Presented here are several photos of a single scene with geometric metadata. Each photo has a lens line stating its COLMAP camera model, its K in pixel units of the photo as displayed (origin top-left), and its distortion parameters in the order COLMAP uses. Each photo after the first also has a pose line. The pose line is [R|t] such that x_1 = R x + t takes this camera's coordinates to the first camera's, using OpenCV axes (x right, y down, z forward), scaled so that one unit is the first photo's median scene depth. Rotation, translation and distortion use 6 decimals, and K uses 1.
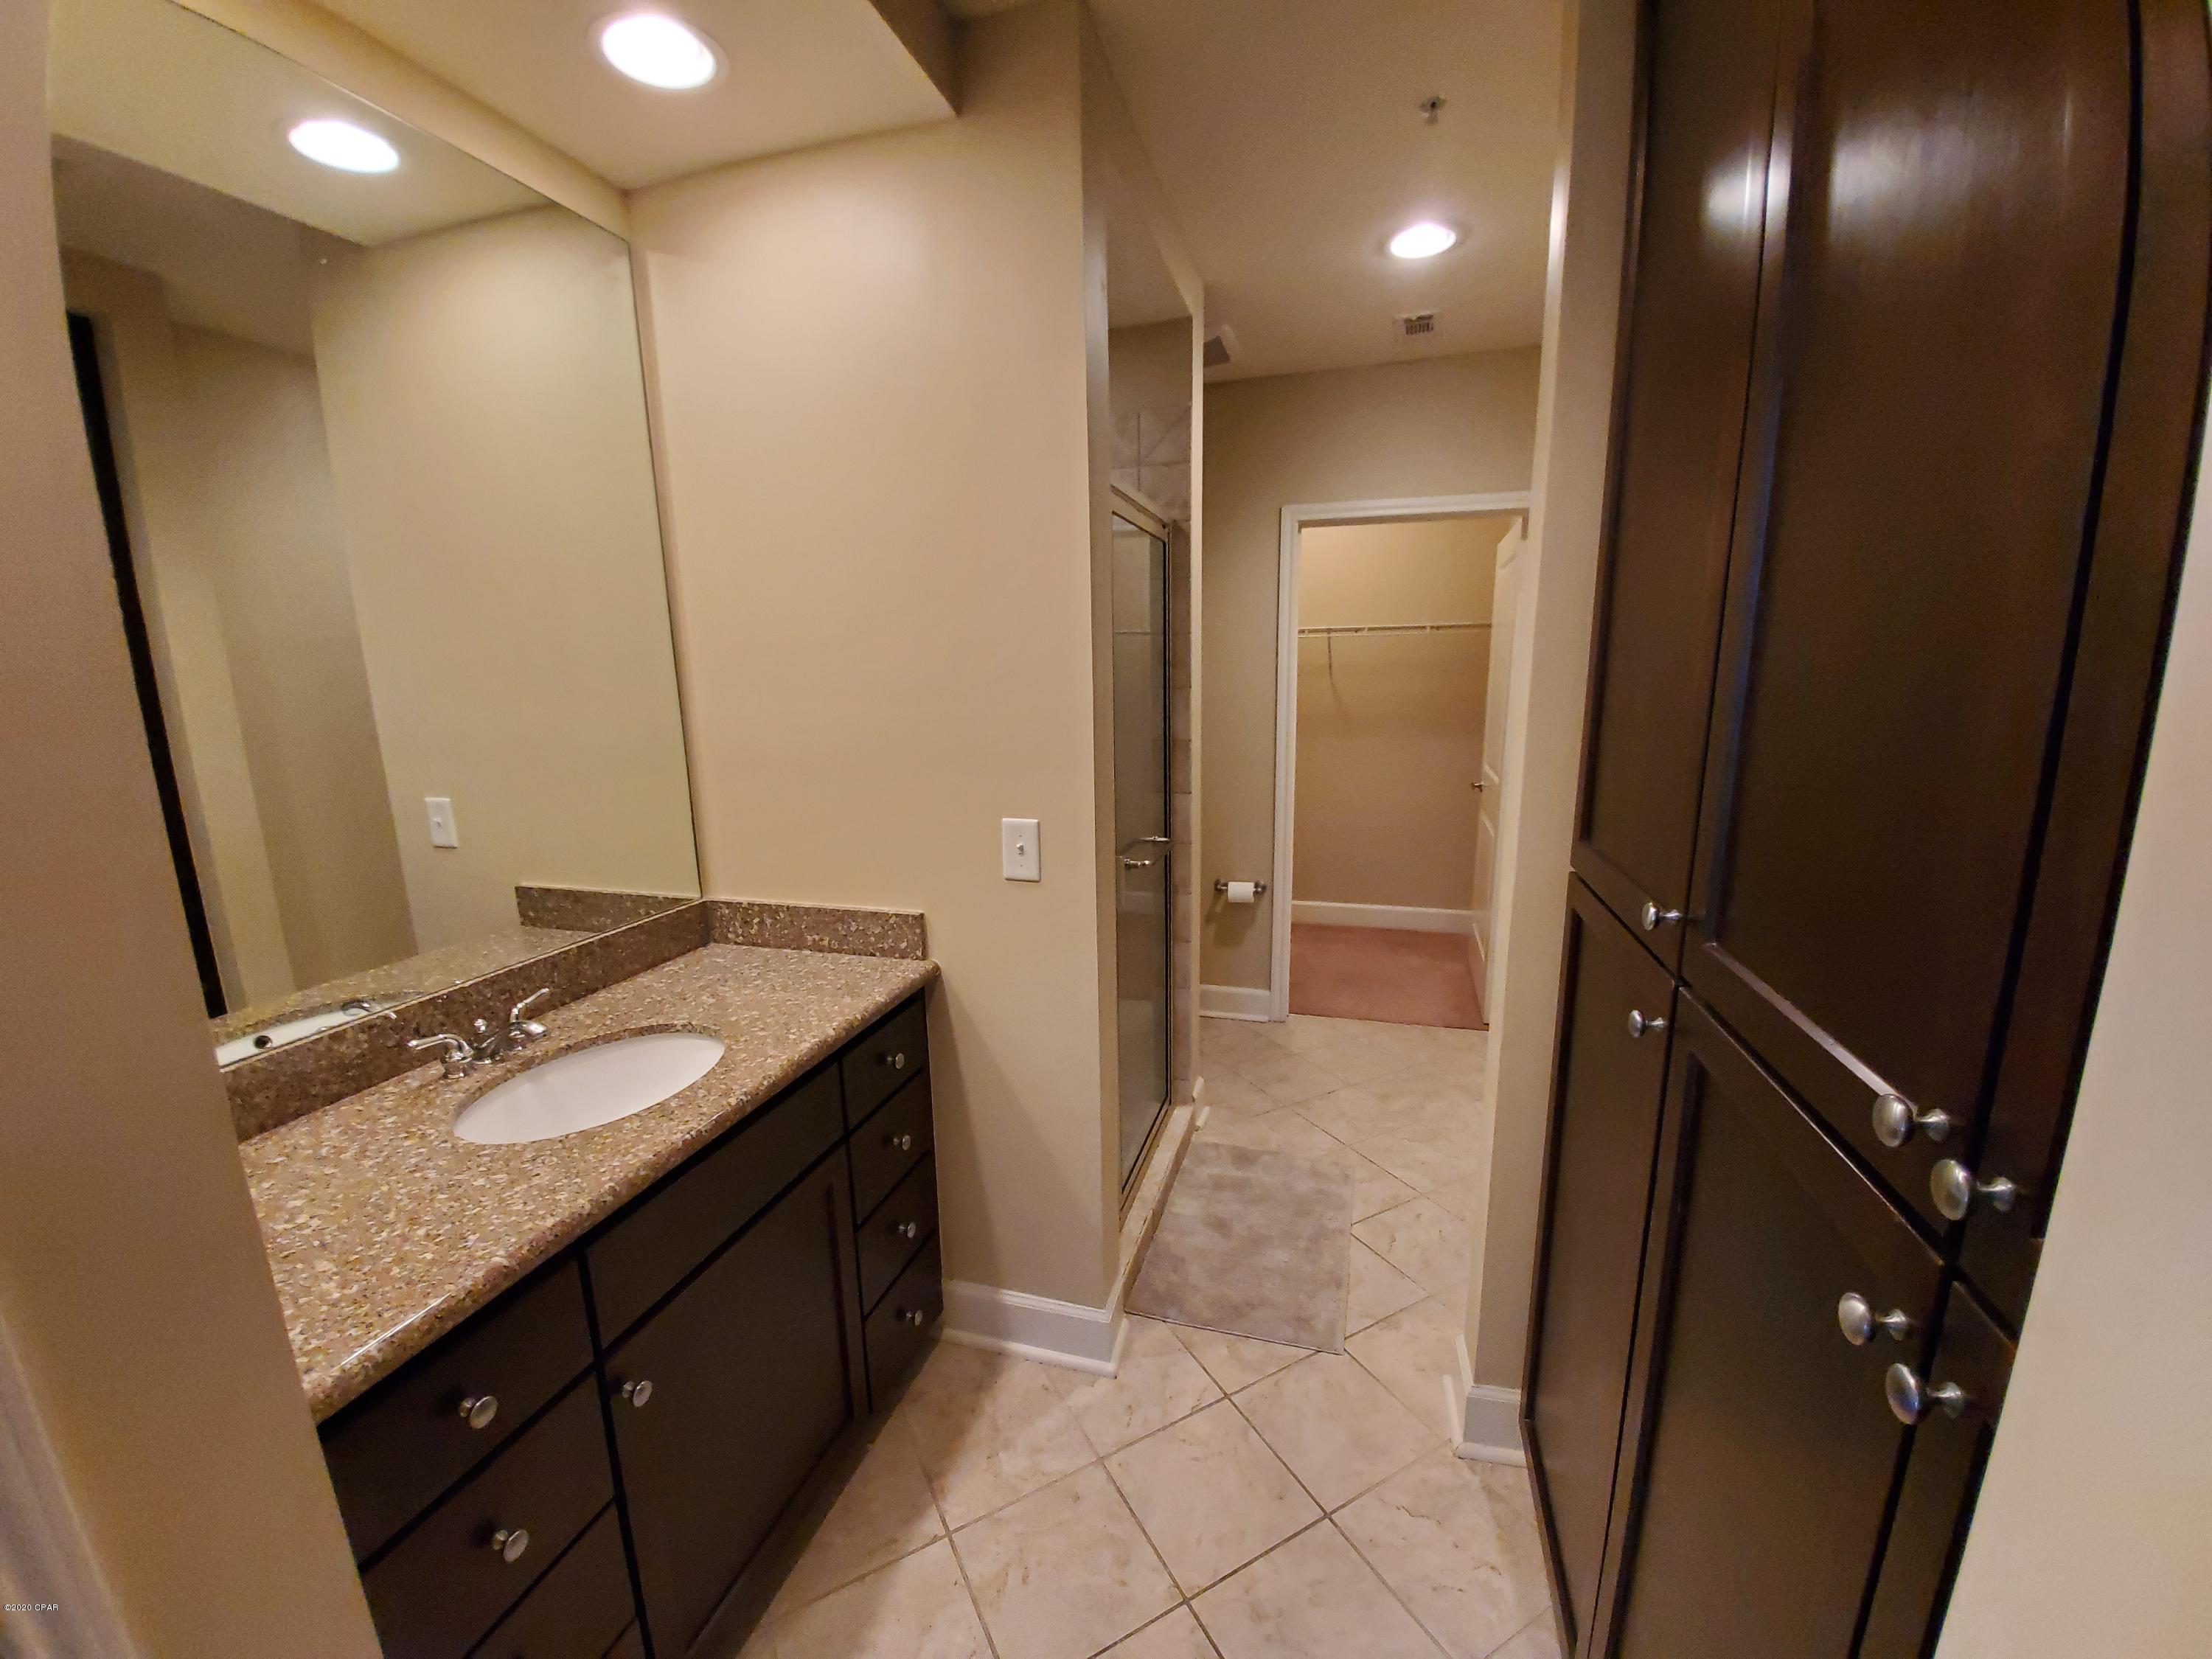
lens RADIAL K [[884.6, 0, 1099.1], [0, 884.6, 841.0], [0, 0, 1]] dist [0.003907, -0.010770]
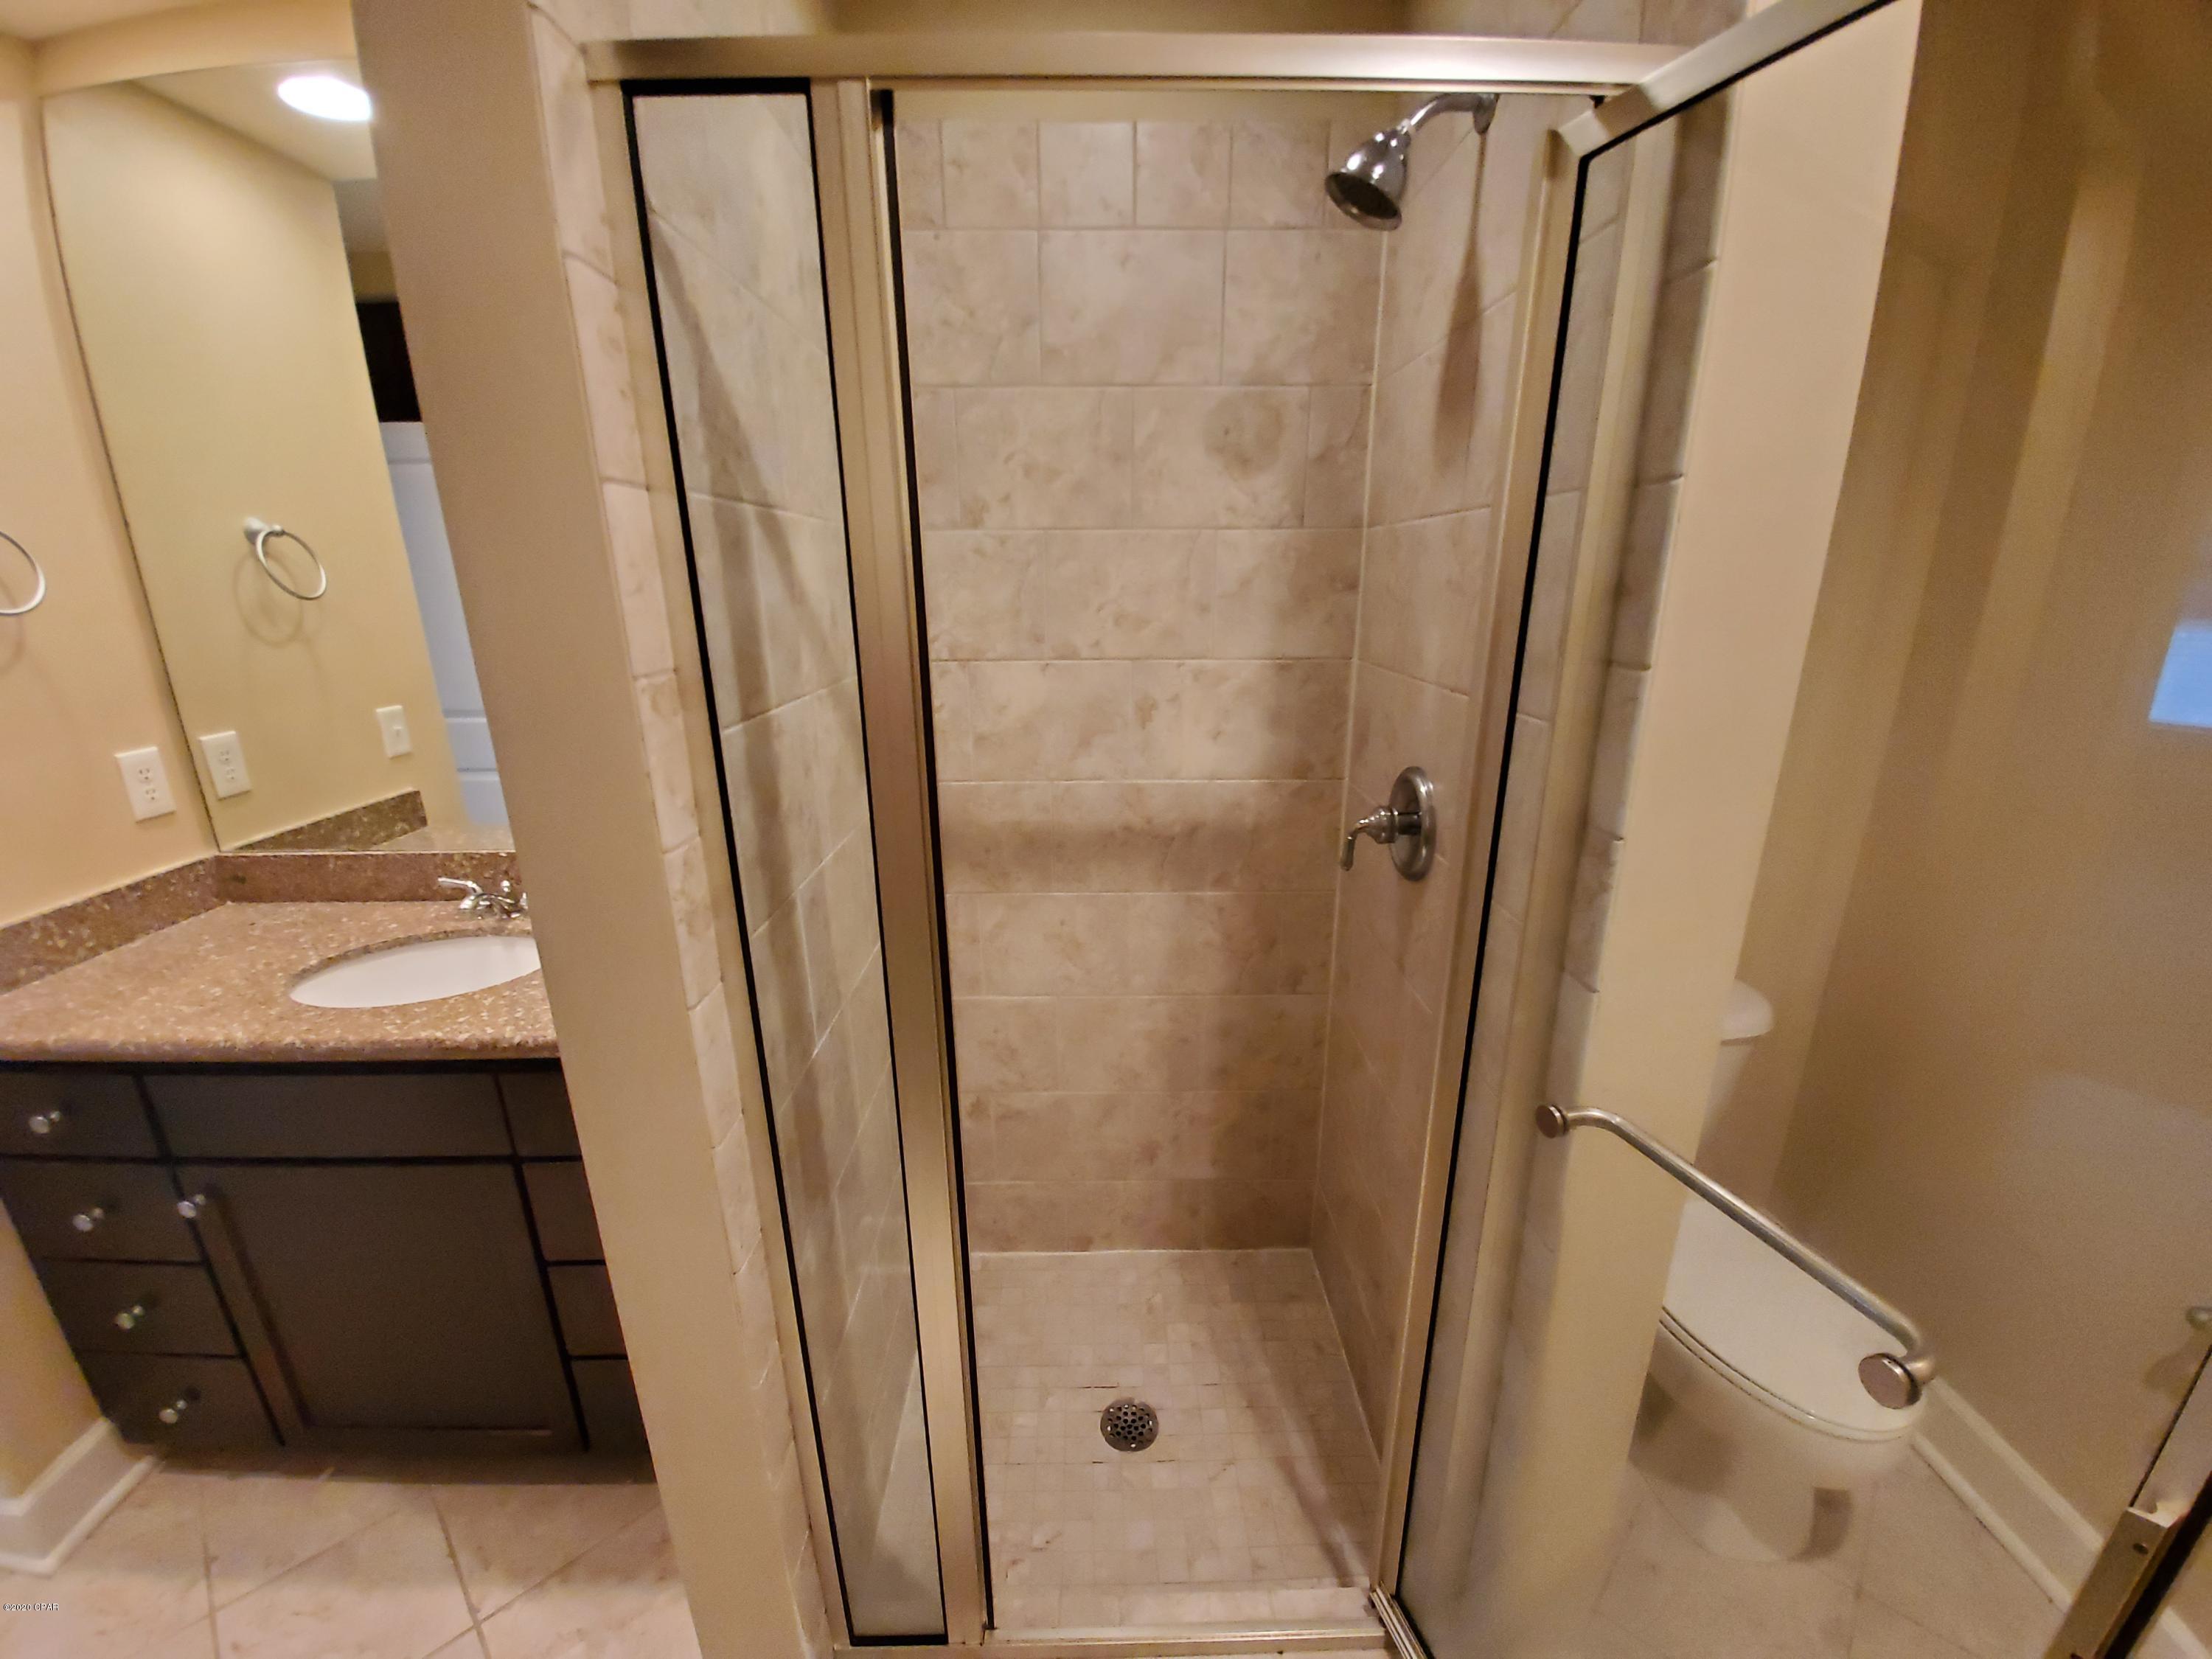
lens RADIAL K [[884.6, 0, 1099.1], [0, 884.6, 841.0], [0, 0, 1]] dist [0.003907, -0.010770]
pose [[0.304158, 0.295490, -0.905634, 0.437182], [-0.181107, 0.951274, 0.249556, -0.208372], [0.935247, 0.088113, 0.342853, 0.943247]]
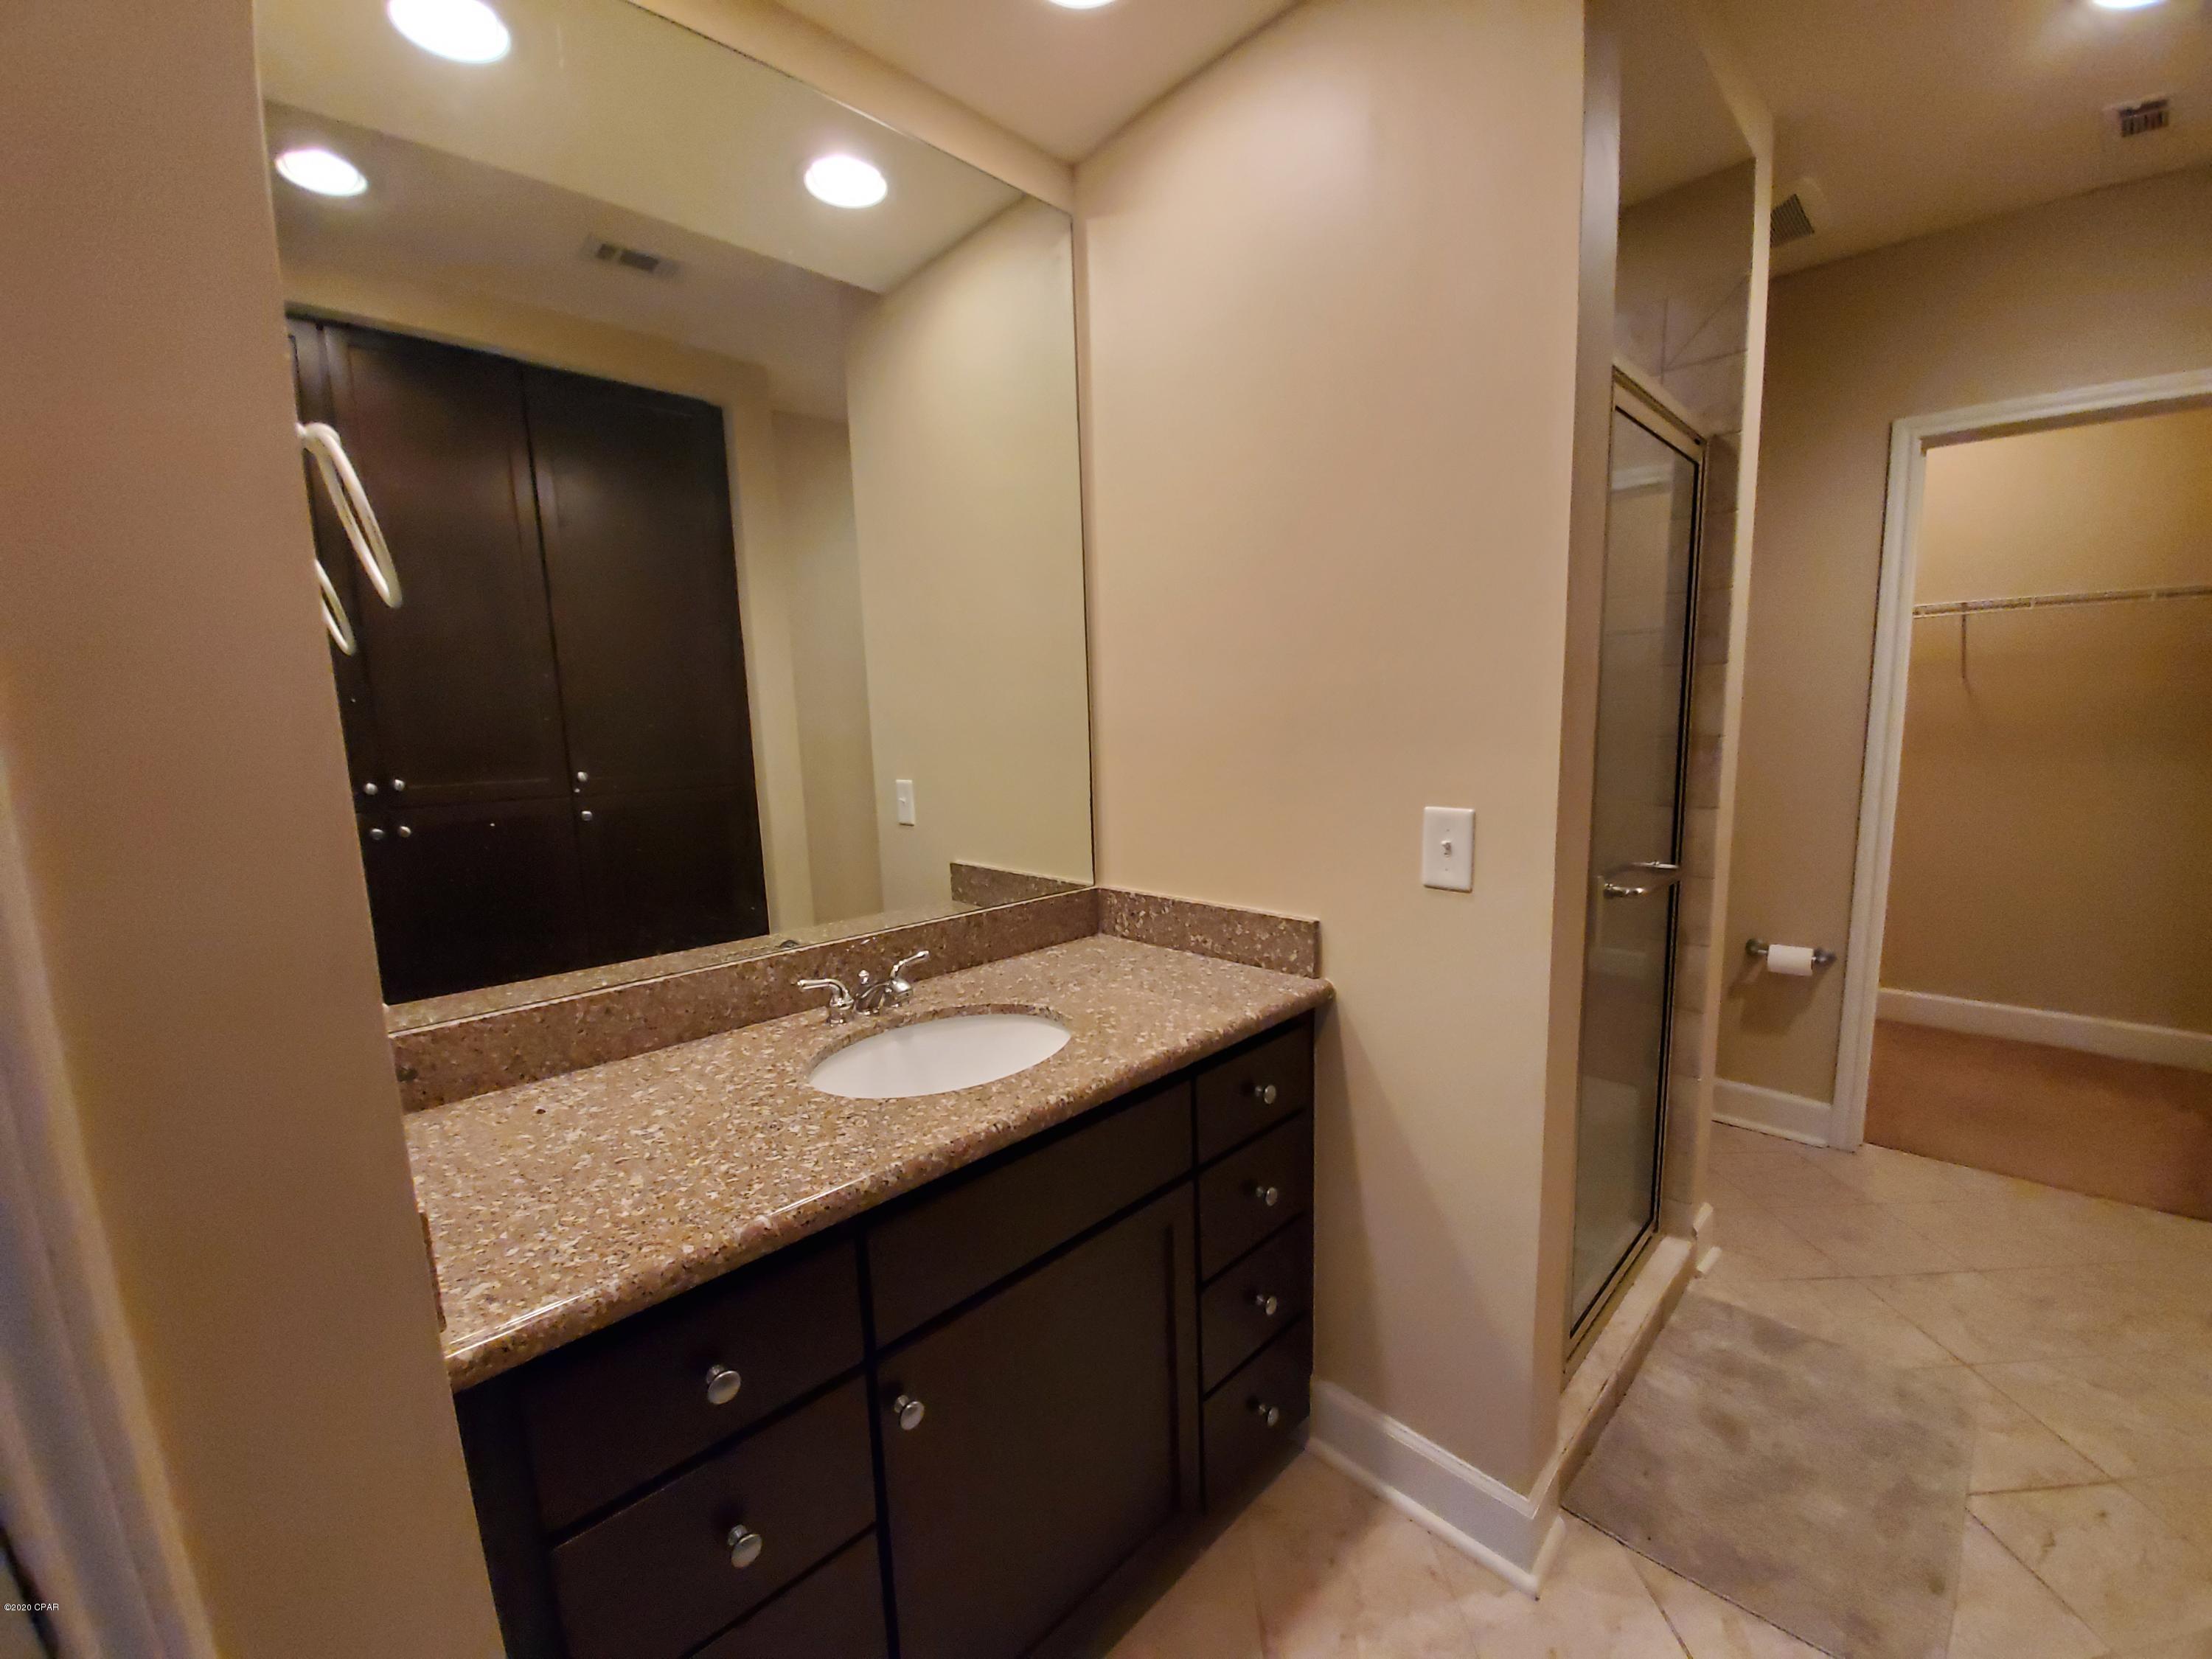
lens RADIAL K [[884.6, 0, 1099.1], [0, 884.6, 841.0], [0, 0, 1]] dist [0.003907, -0.010770]
pose [[0.874529, 0.059335, -0.481330, 0.013885], [-0.079729, 0.996574, -0.022009, 0.038452], [0.478375, 0.057623, 0.876263, 0.162969]]
